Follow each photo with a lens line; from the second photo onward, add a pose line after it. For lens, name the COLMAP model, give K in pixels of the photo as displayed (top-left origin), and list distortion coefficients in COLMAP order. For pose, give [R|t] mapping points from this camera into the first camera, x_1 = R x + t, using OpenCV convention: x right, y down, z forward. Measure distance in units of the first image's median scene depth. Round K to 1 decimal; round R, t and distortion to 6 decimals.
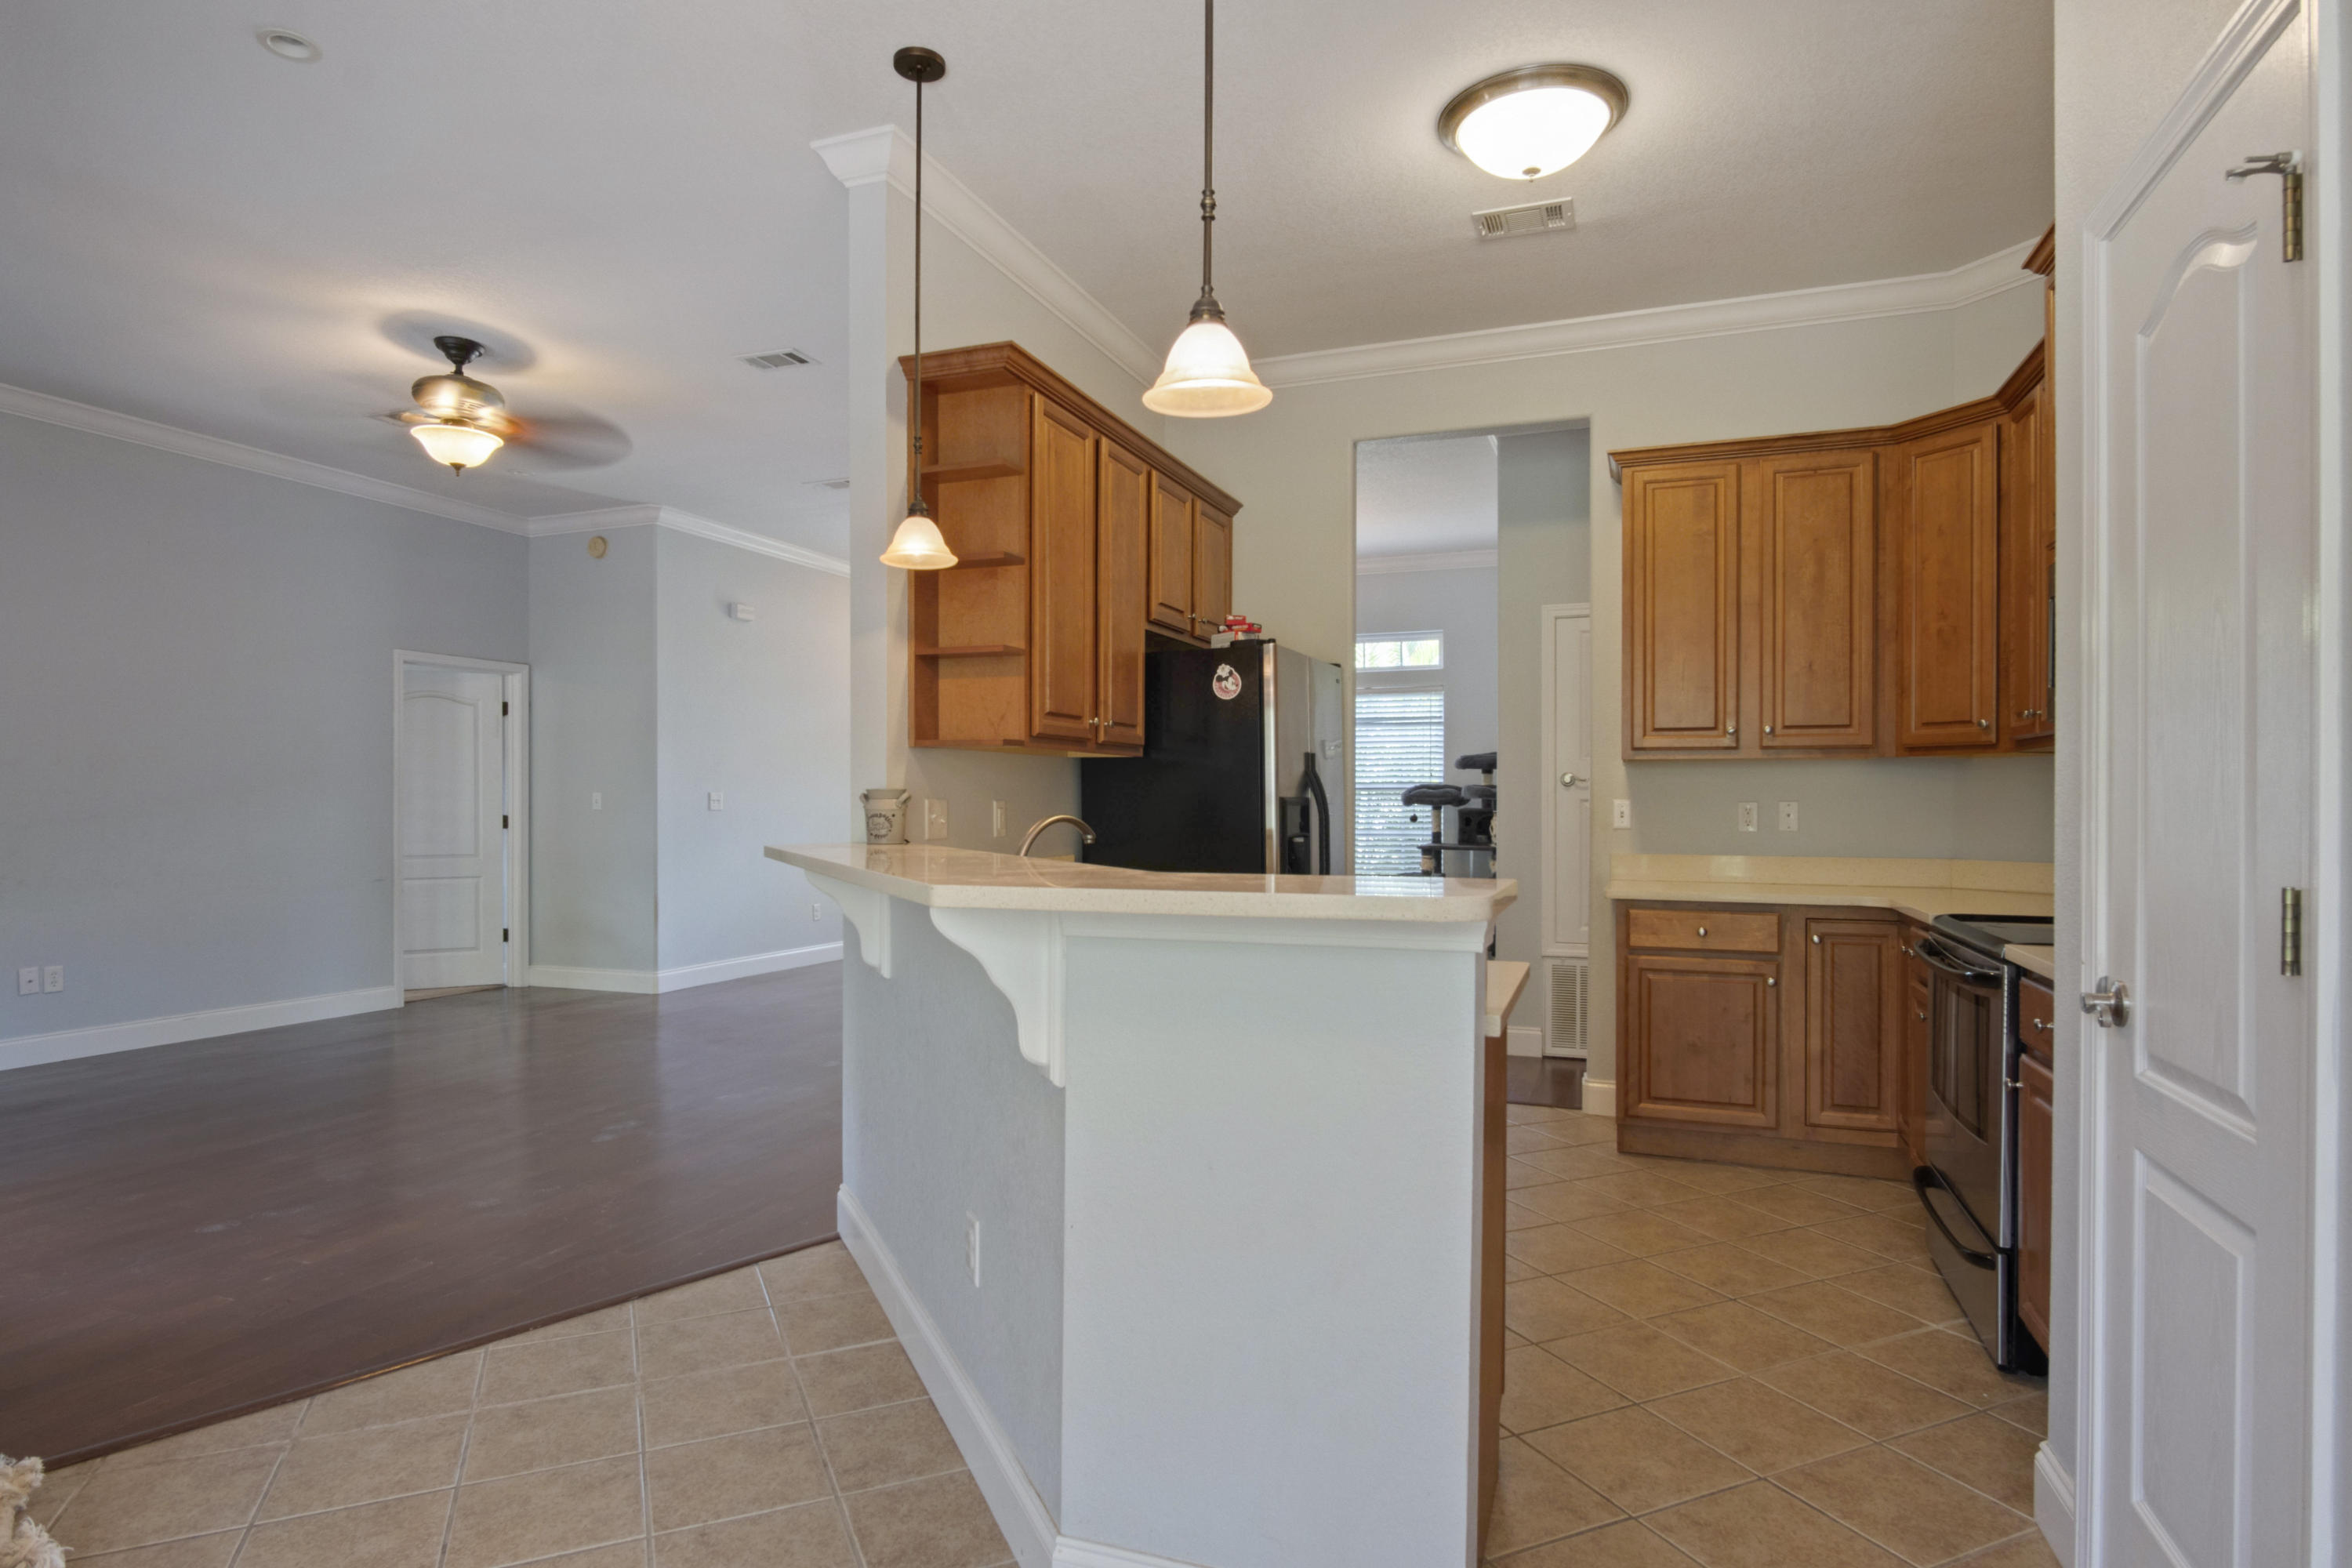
lens RADIAL K [[1241.8, 0, 1160.0], [0, 1241.8, 784.7], [0, 0, 1]] dist [-0.047189, 0.001062]
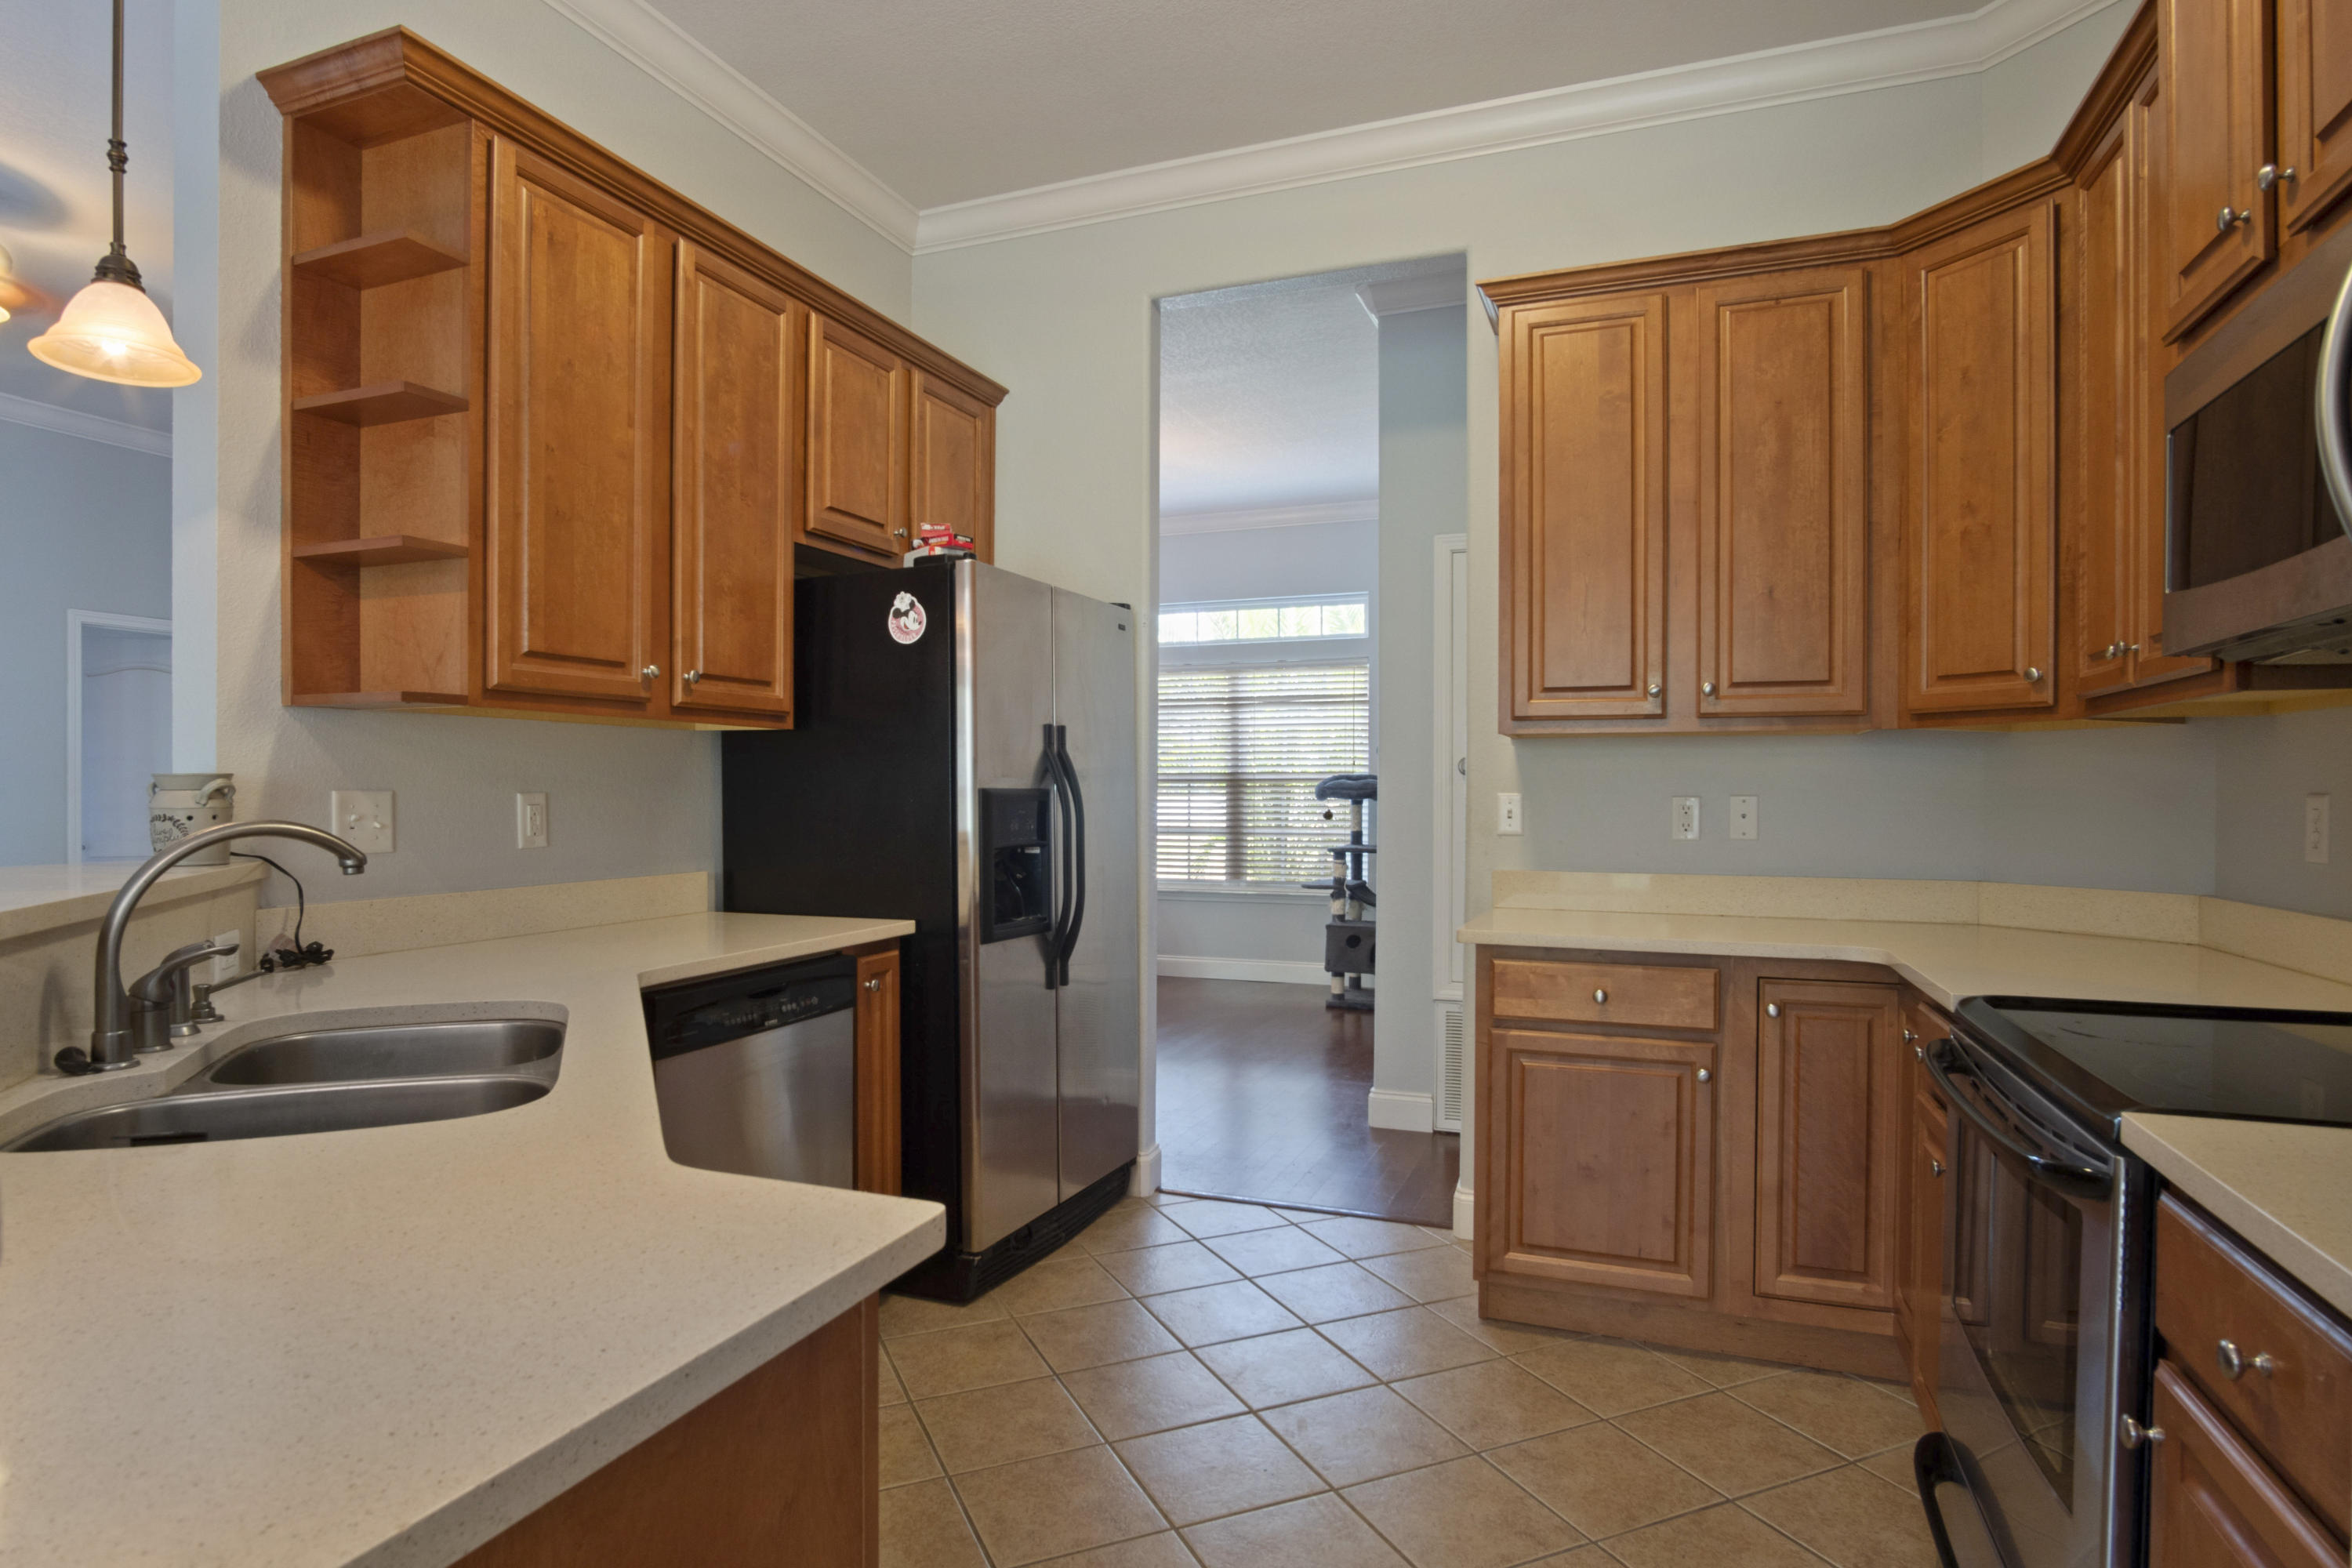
lens RADIAL K [[1241.8, 0, 1185.3], [0, 1241.8, 785.3], [0, 0, 1]] dist [-0.047189, 0.001062]
pose [[0.999950, 0.001035, 0.009975, 0.212252], [-0.001098, 0.999979, 0.006385, 0.004041], [-0.009968, -0.006396, 0.999930, 0.344669]]
